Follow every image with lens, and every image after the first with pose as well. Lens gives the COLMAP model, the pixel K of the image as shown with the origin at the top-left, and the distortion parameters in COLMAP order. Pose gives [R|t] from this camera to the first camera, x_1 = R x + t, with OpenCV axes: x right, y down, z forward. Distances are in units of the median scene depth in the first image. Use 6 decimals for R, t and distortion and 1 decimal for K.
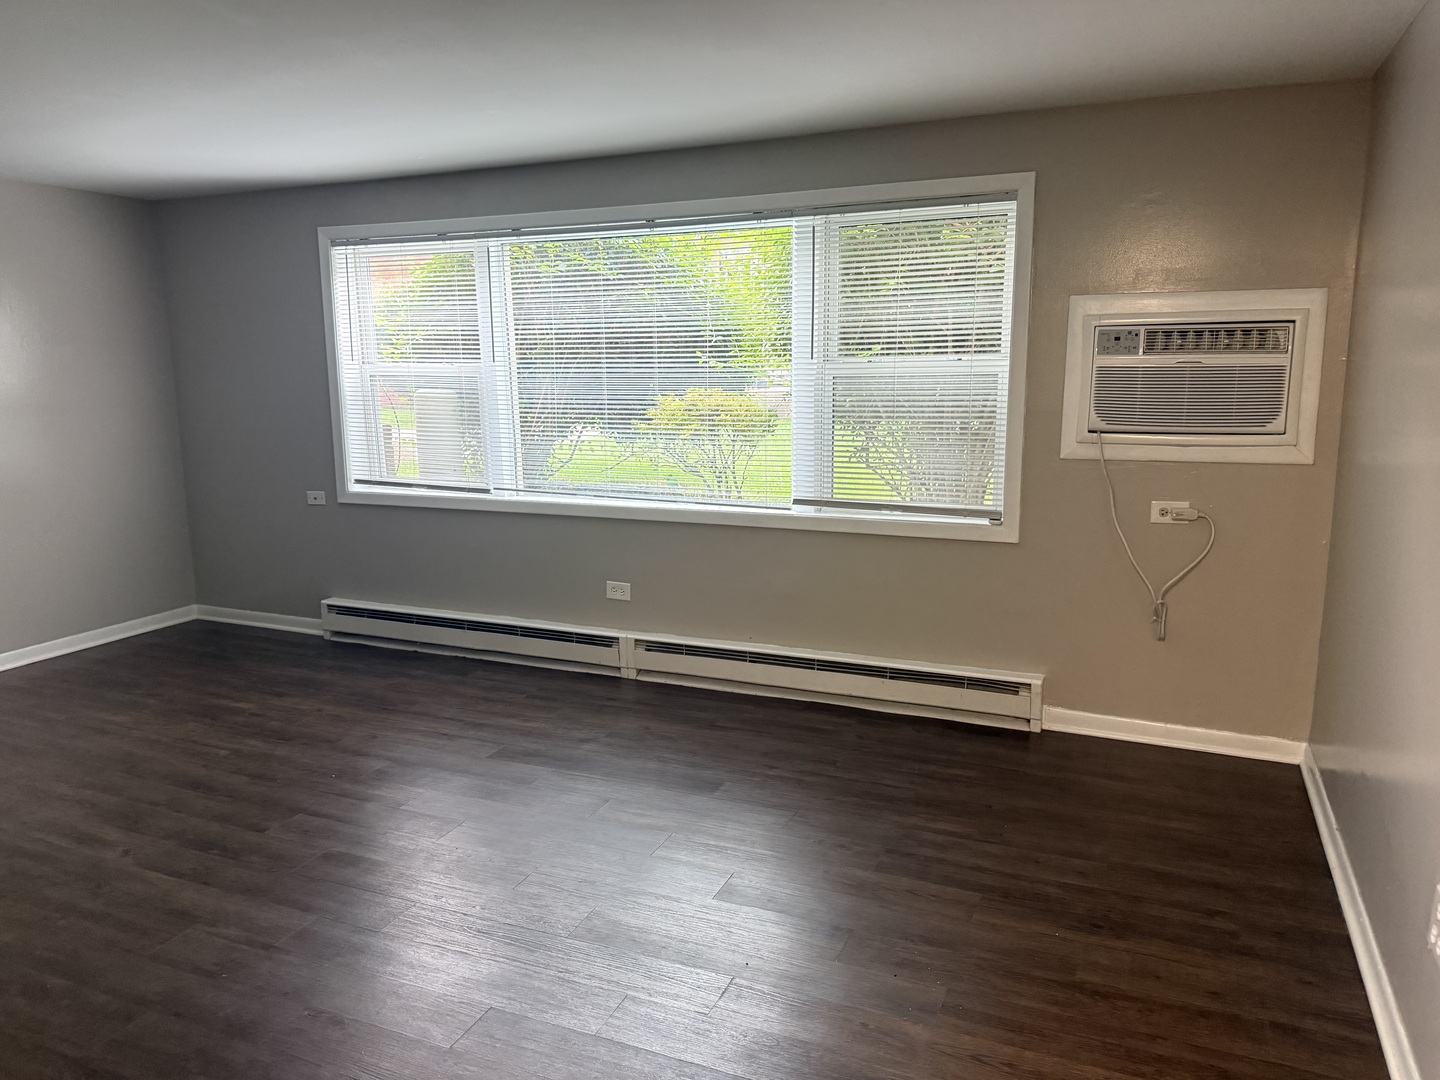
lens RADIAL K [[1014.7, 0, 729.8], [0, 1014.7, 541.4], [0, 0, 1]] dist [0.057347, -0.072008]
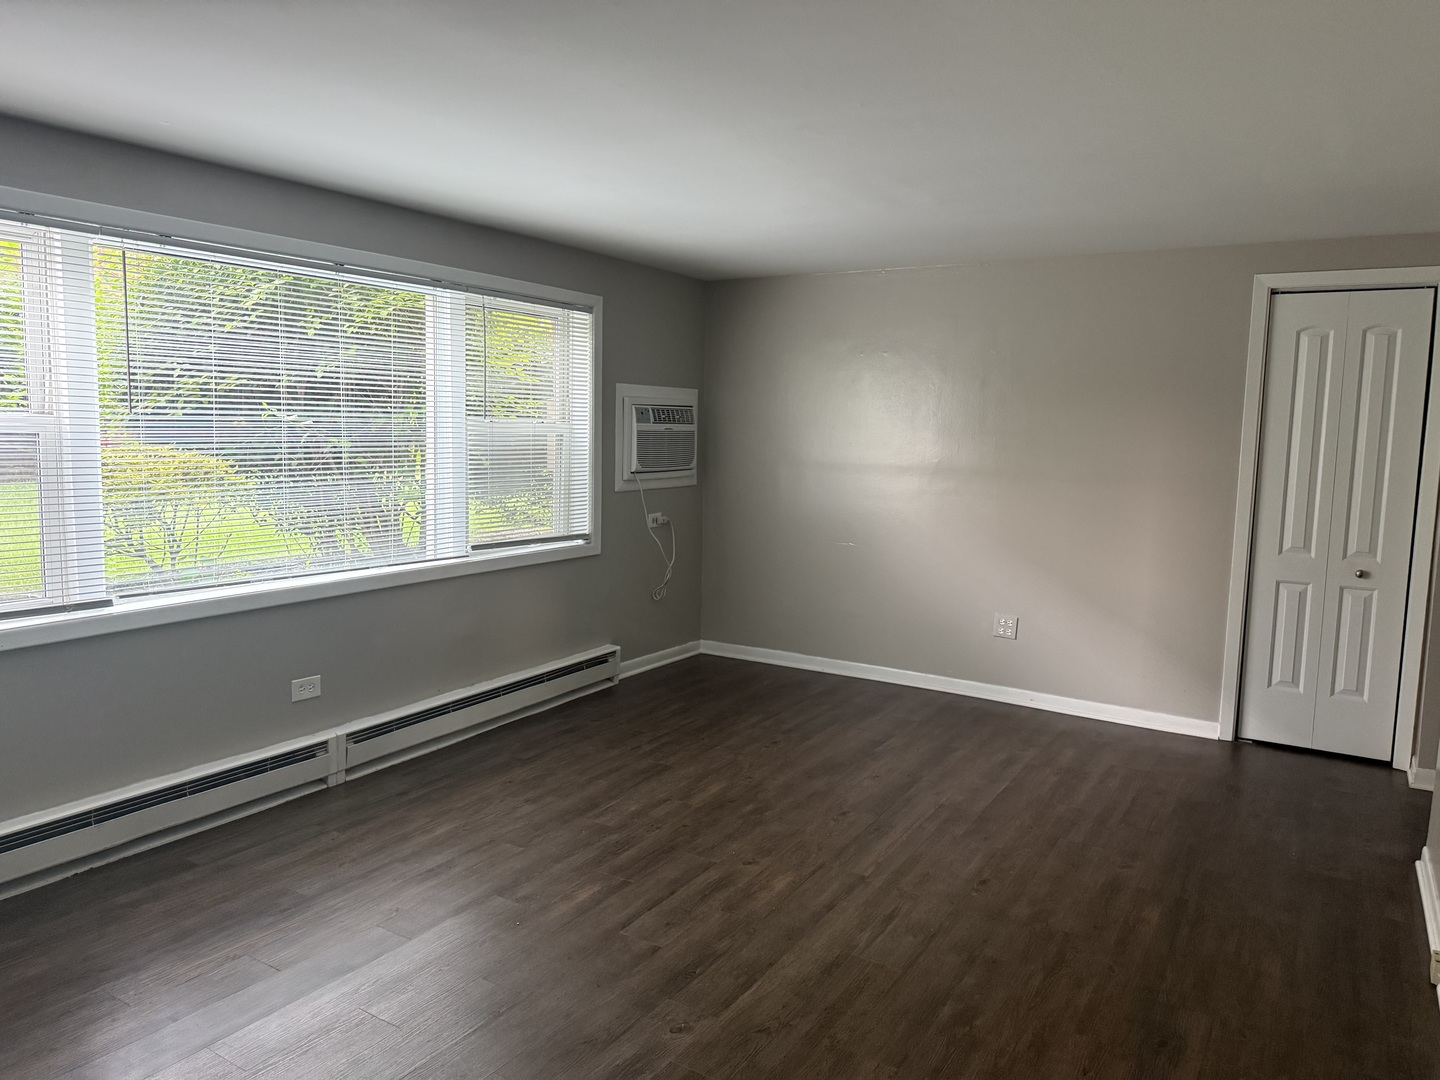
lens RADIAL K [[928.3, 0, 786.0], [0, 928.3, 512.5], [0, 0, 1]] dist [0.174469, -0.193889]
pose [[0.132766, -0.082201, 0.987733, -0.887552], [0.151086, 0.986587, 0.061798, -0.089087], [-0.979564, 0.141028, 0.143405, 0.521575]]
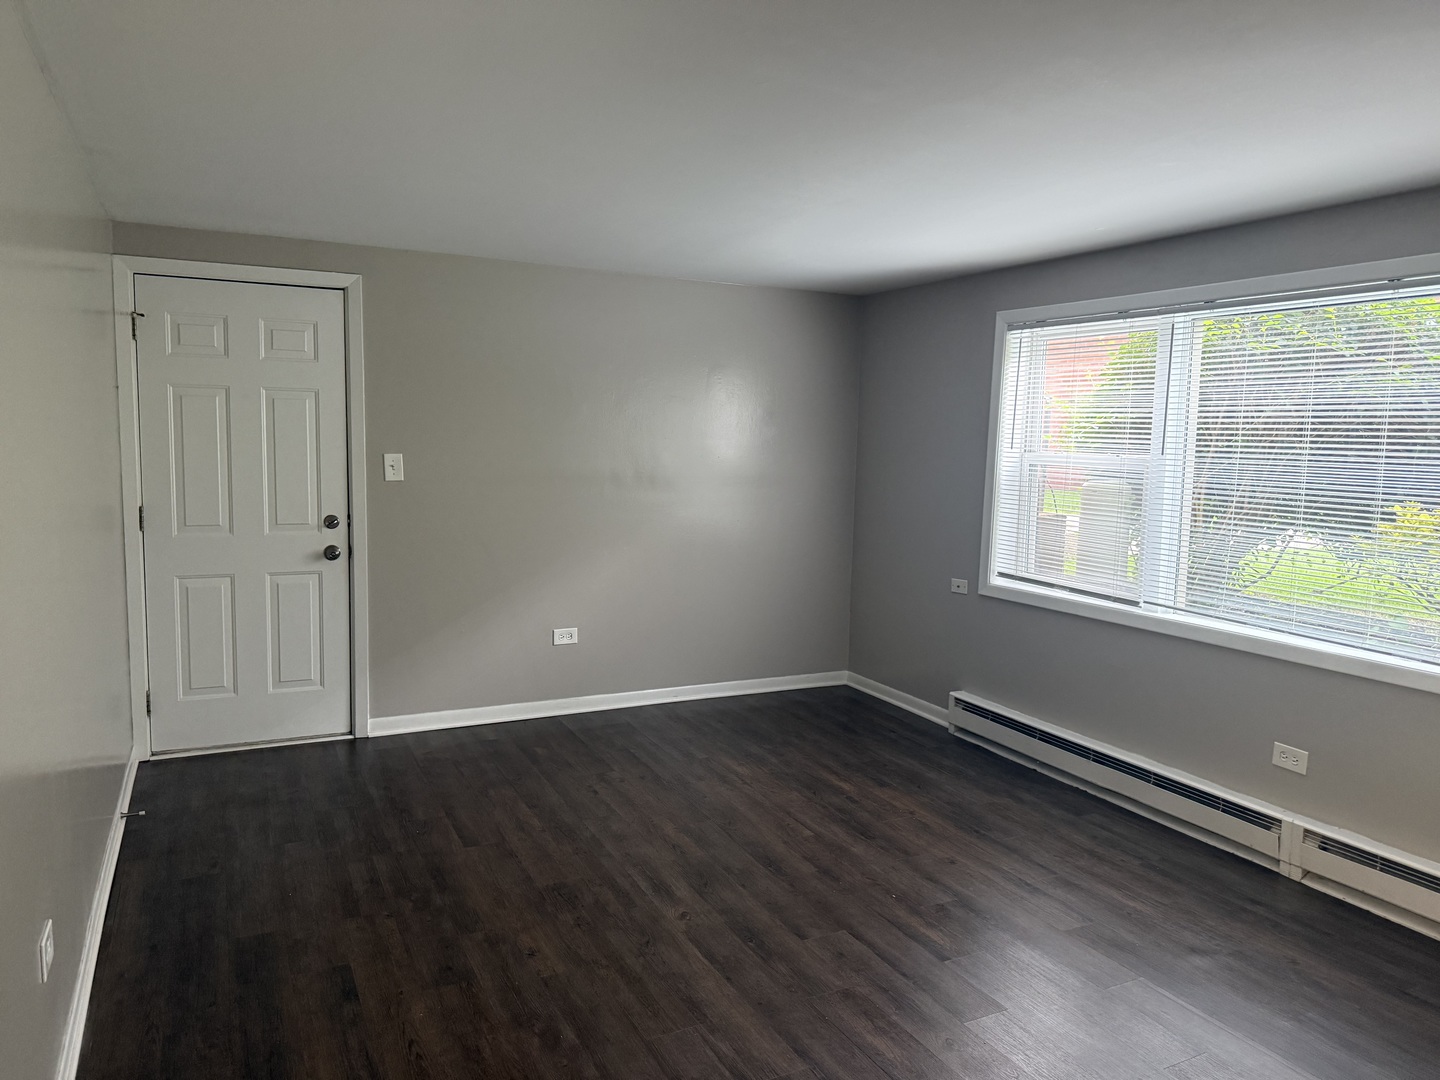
lens RADIAL K [[1014.7, 0, 729.8], [0, 1014.7, 541.4], [0, 0, 1]] dist [0.057347, -0.072008]
pose [[0.773298, 0.100009, -0.626105, 0.032964], [-0.150257, 0.988258, -0.027726, -0.030318], [0.615981, 0.115517, 0.779246, 0.132515]]
